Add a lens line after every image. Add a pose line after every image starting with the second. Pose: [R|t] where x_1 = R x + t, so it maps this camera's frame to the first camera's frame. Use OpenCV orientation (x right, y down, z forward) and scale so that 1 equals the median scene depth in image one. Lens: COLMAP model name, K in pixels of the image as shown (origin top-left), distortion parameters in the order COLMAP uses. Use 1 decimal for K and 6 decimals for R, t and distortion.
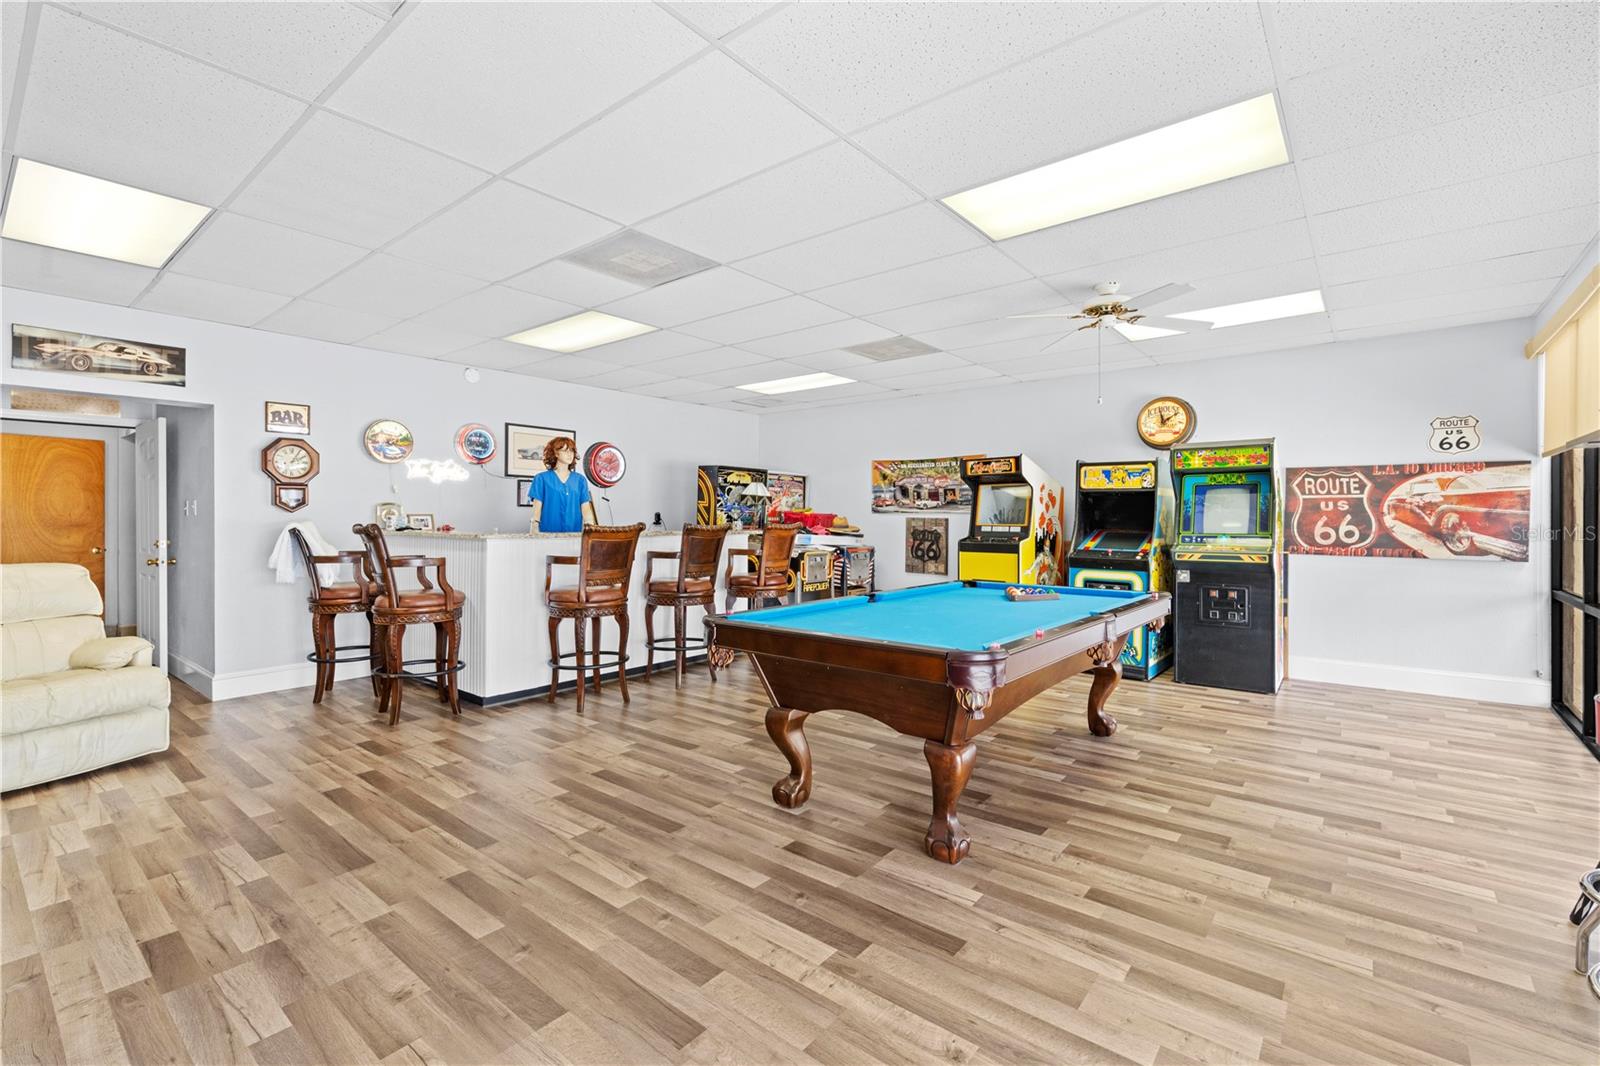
lens RADIAL K [[696.5, 0, 809.0], [0, 696.5, 520.7], [0, 0, 1]] dist [0.000406, -0.000389]
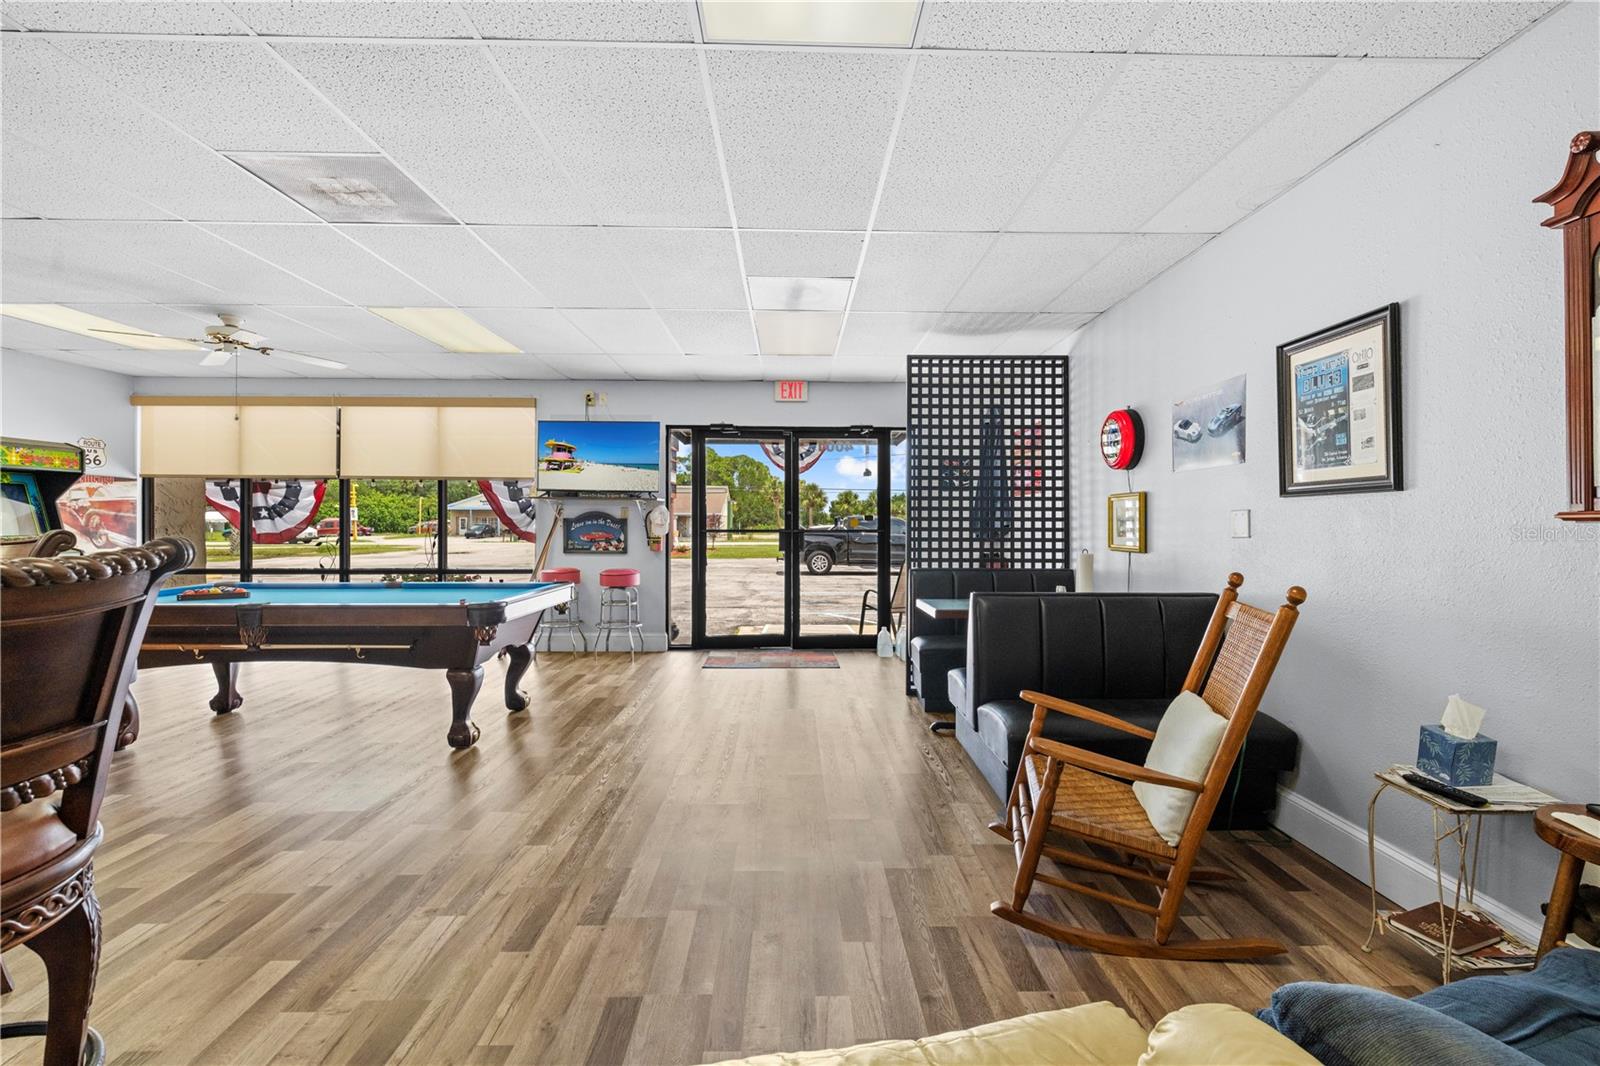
lens RADIAL K [[696.5, 0, 809.0], [0, 696.5, 520.7], [0, 0, 1]] dist [0.000406, -0.000389]
pose [[-0.647353, 0.000069, 0.762190, -0.863871], [-0.002218, 0.999996, -0.001975, -0.001887], [-0.762187, -0.002969, -0.647350, 0.826446]]
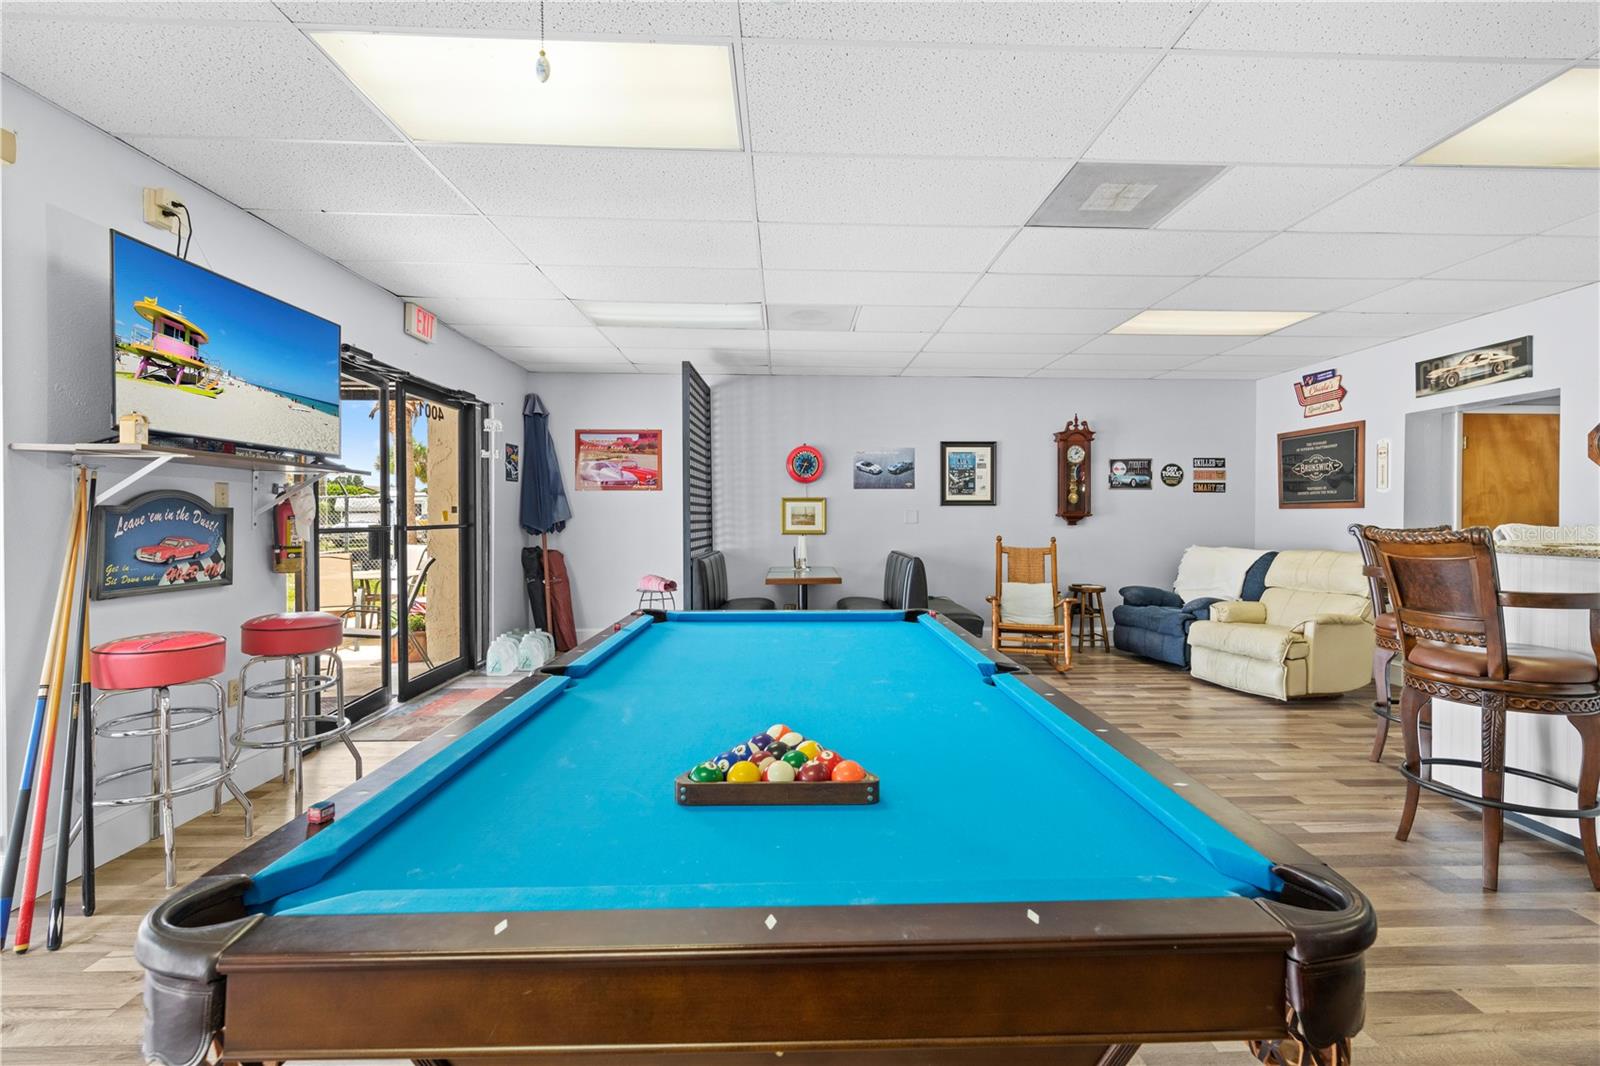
lens RADIAL K [[696.5, 0, 809.0], [0, 696.5, 520.7], [0, 0, 1]] dist [0.000406, -0.000389]
pose [[-0.760546, 0.002075, -0.649281, 0.411111], [-0.004310, 0.999957, 0.008245, -0.004174], [0.649270, 0.009070, -0.760504, 1.026877]]
